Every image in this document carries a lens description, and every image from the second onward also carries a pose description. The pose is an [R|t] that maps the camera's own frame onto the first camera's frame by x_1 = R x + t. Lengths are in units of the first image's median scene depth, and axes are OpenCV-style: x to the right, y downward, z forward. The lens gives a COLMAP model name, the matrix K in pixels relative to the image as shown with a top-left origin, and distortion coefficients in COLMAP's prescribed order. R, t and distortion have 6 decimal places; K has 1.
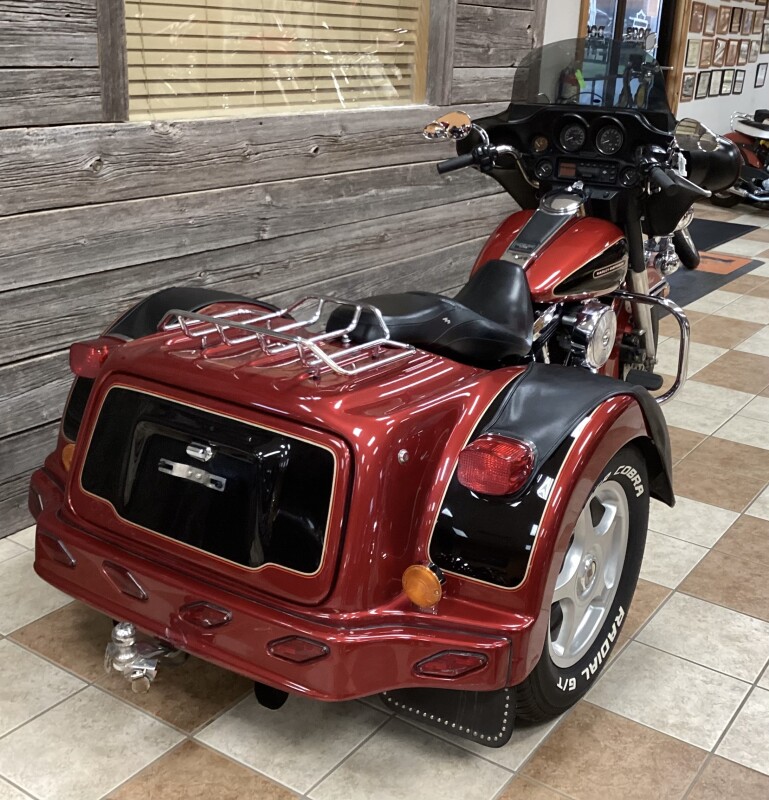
lens RADIAL K [[1017.0, 0, 419.0], [0, 1017.0, 366.4], [0, 0, 1]] dist [0.195413, -0.516301]
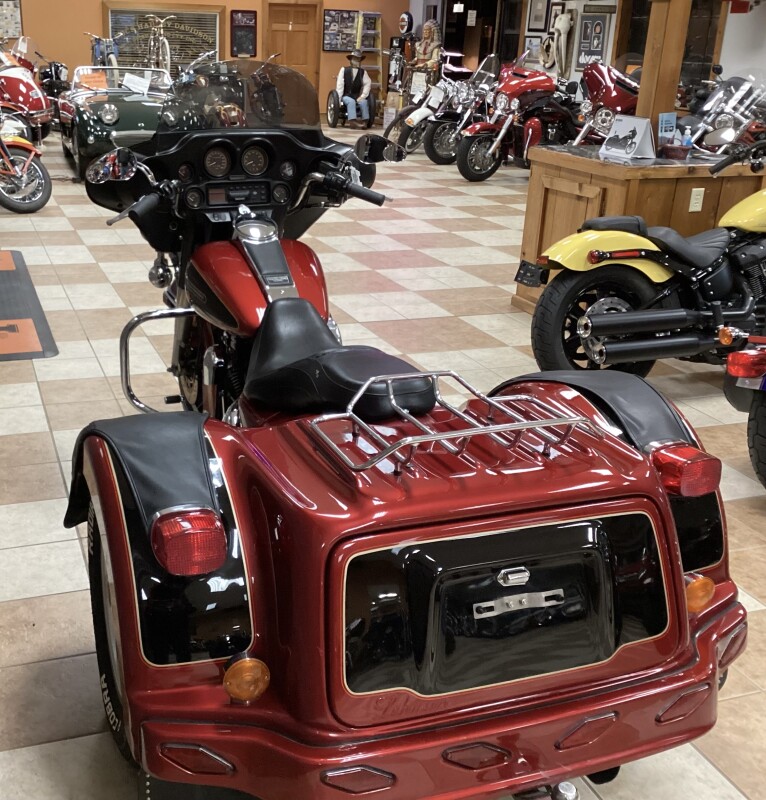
lens RADIAL K [[957.8, 0, 271.0], [0, 957.8, 400.3], [0, 0, 1]] dist [0.171215, -0.435285]
pose [[0.626942, -0.304248, 0.717200, -0.524711], [0.248606, 0.950591, 0.185937, -0.157581], [-0.738335, 0.061729, 0.671603, 0.337682]]
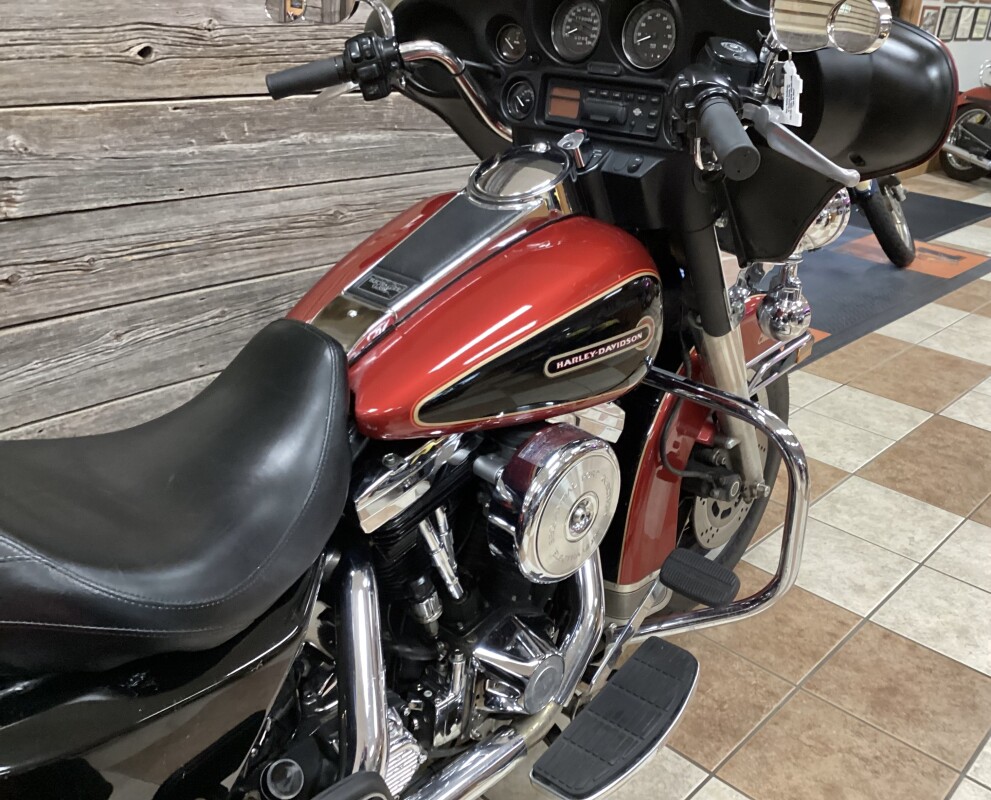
lens RADIAL K [[965.2, 0, 535.7], [0, 965.2, 398.2], [0, 0, 1]] dist [0.112457, -0.211663]
pose [[0.991022, 0.071724, -0.112830, 0.181770], [-0.061718, 0.994045, 0.089806, -0.096734], [0.118599, -0.082036, 0.989548, 0.543015]]
